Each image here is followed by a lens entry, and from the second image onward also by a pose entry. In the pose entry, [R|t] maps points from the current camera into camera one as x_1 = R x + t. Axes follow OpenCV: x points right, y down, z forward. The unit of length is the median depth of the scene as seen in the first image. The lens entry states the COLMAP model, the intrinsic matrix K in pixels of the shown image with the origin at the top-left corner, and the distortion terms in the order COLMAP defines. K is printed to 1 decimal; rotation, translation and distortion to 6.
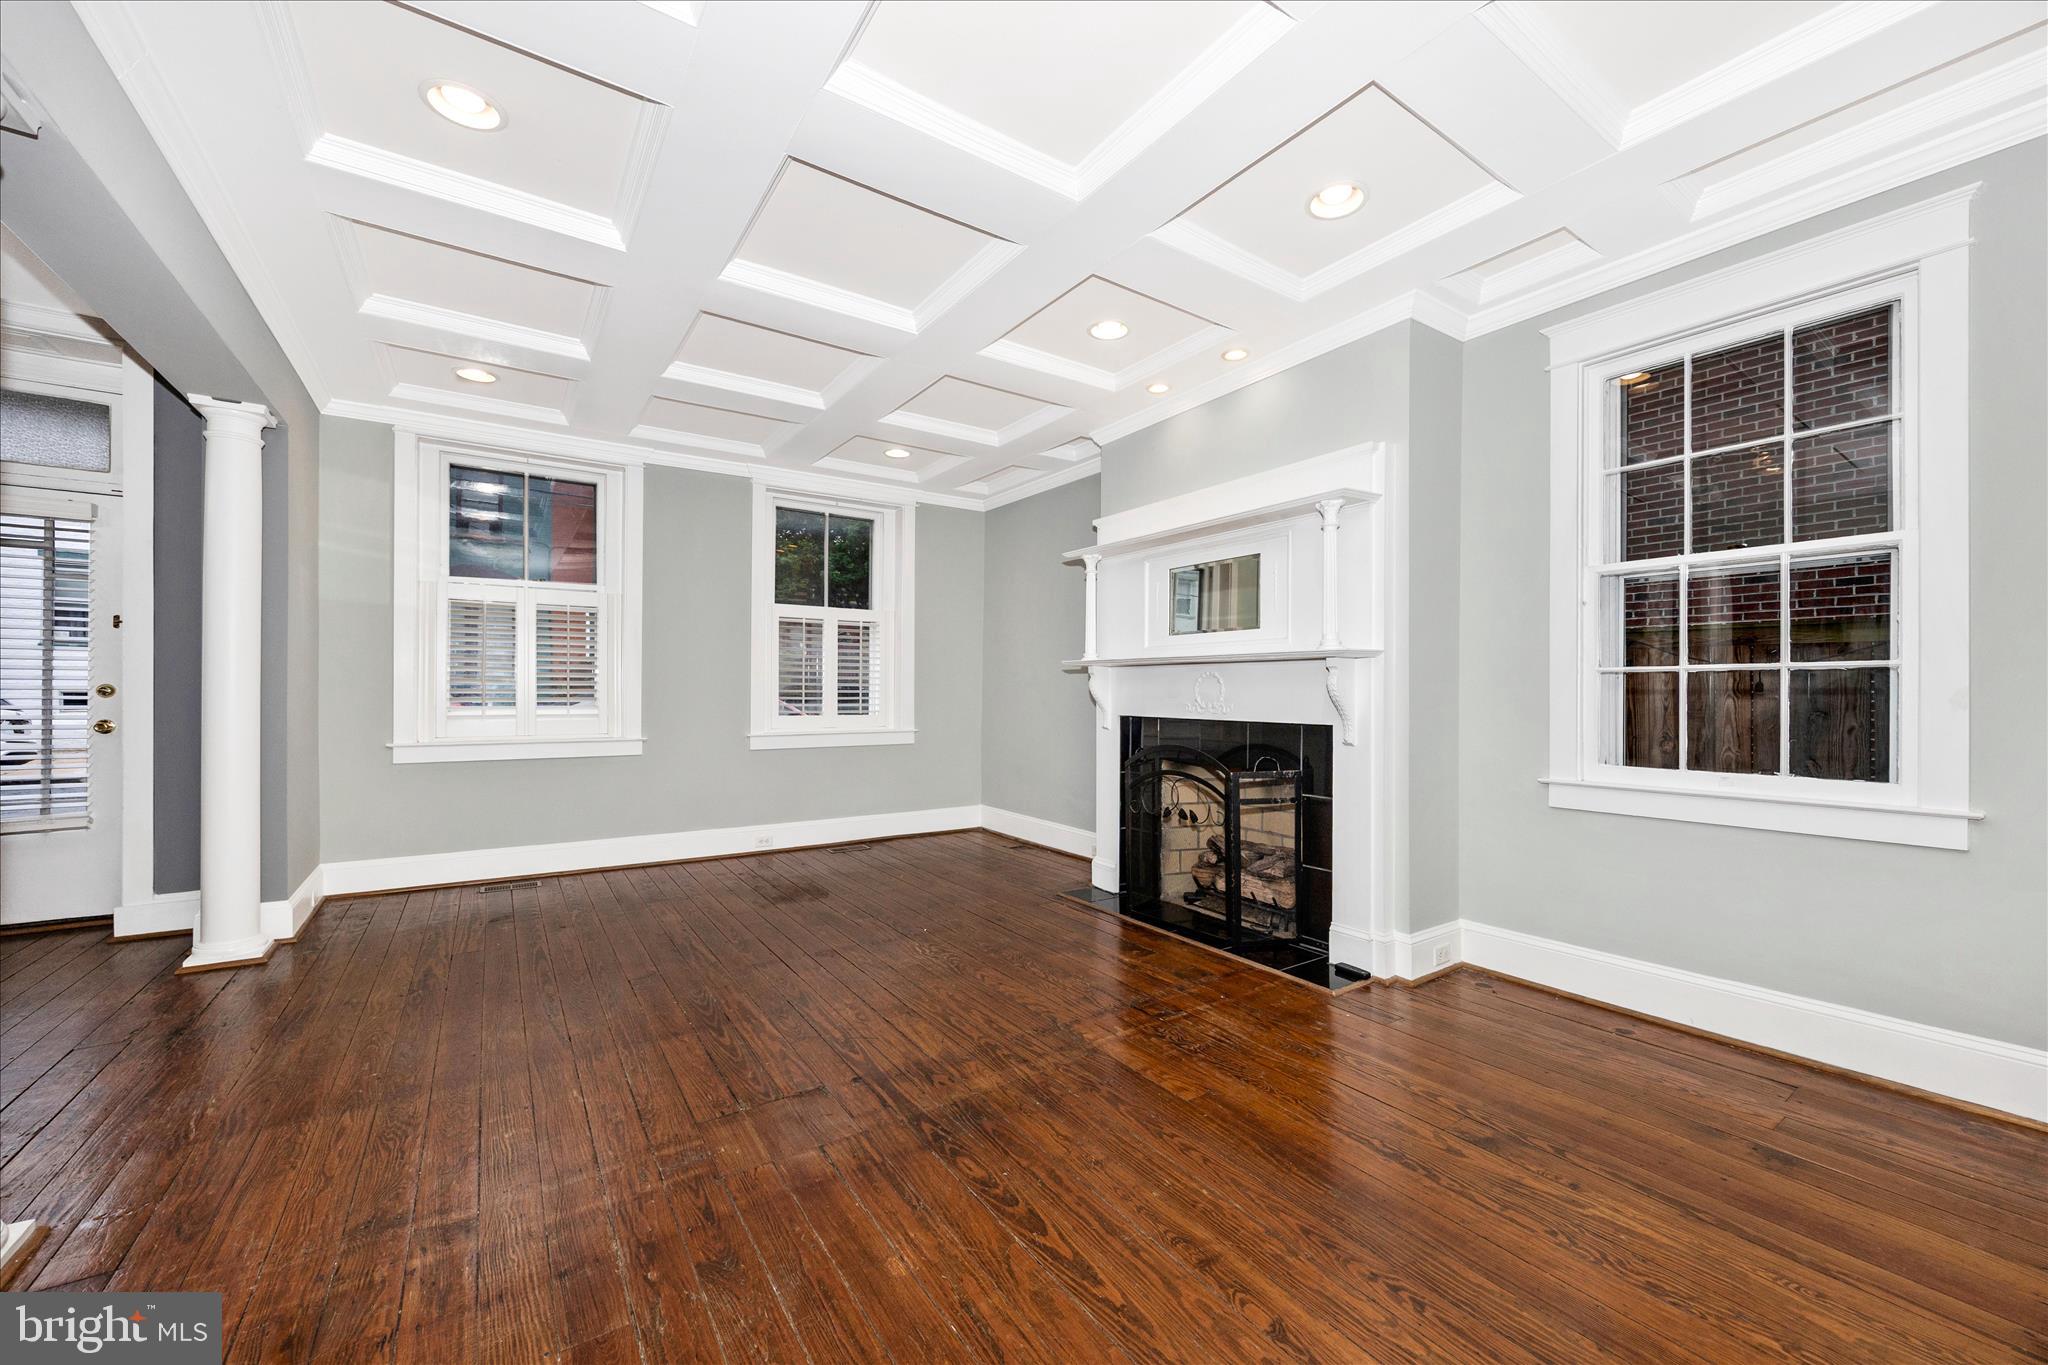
lens RADIAL K [[782.1, 0, 1030.0], [0, 782.1, 693.3], [0, 0, 1]] dist [-0.011708, -0.000150]
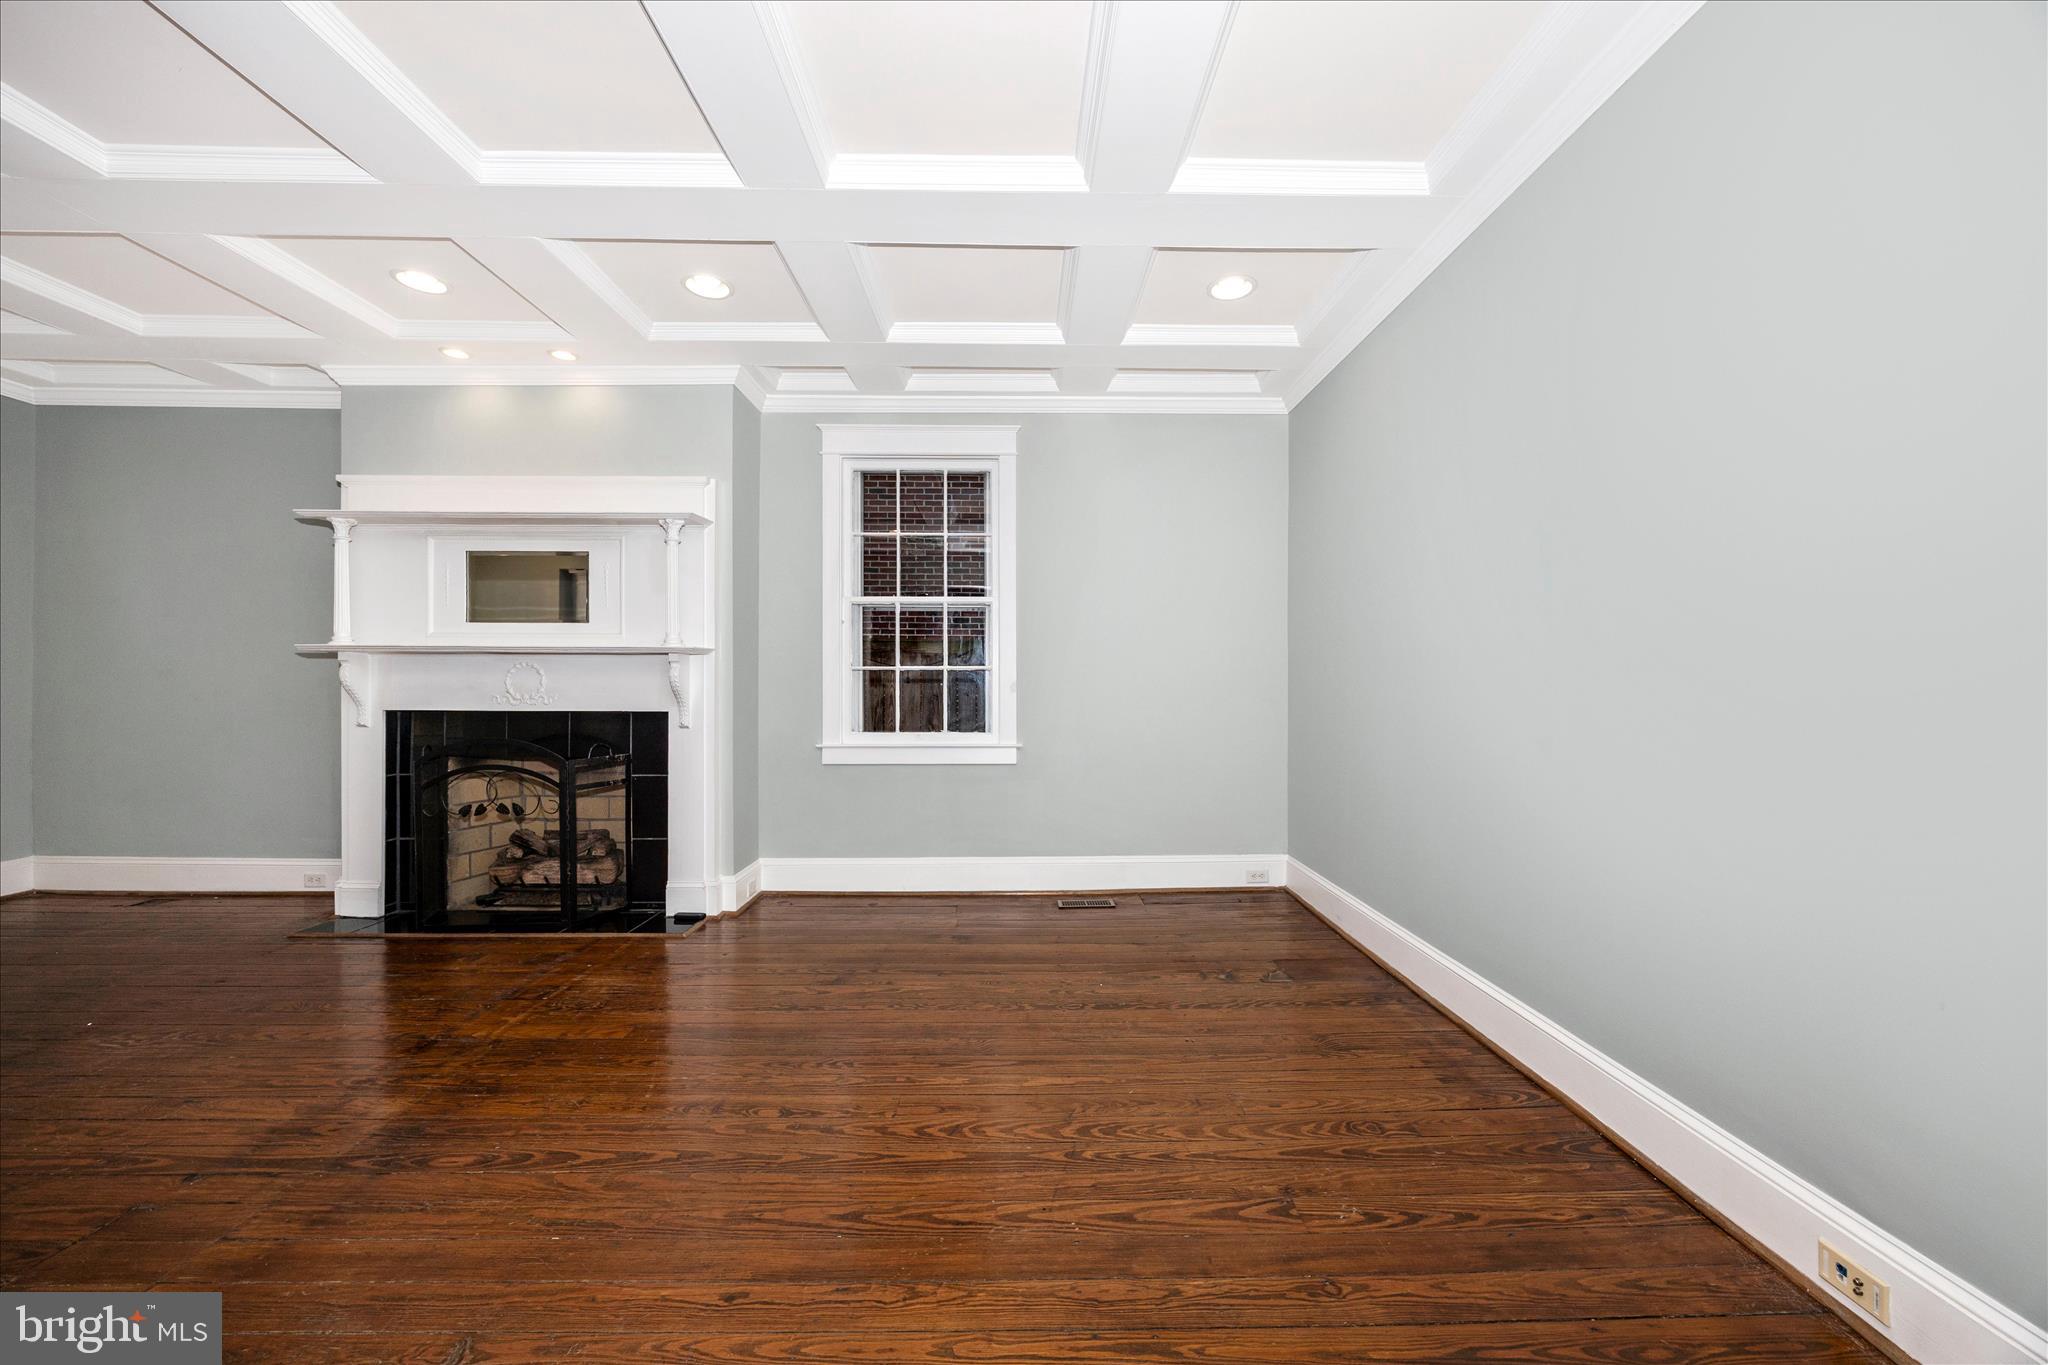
lens RADIAL K [[782.1, 0, 1030.0], [0, 782.1, 693.3], [0, 0, 1]] dist [-0.011708, -0.000150]
pose [[0.552545, -0.011038, 0.833410, -0.295888], [0.000747, 0.999918, 0.012748, -0.000782], [-0.833483, -0.006421, 0.552508, -0.095651]]
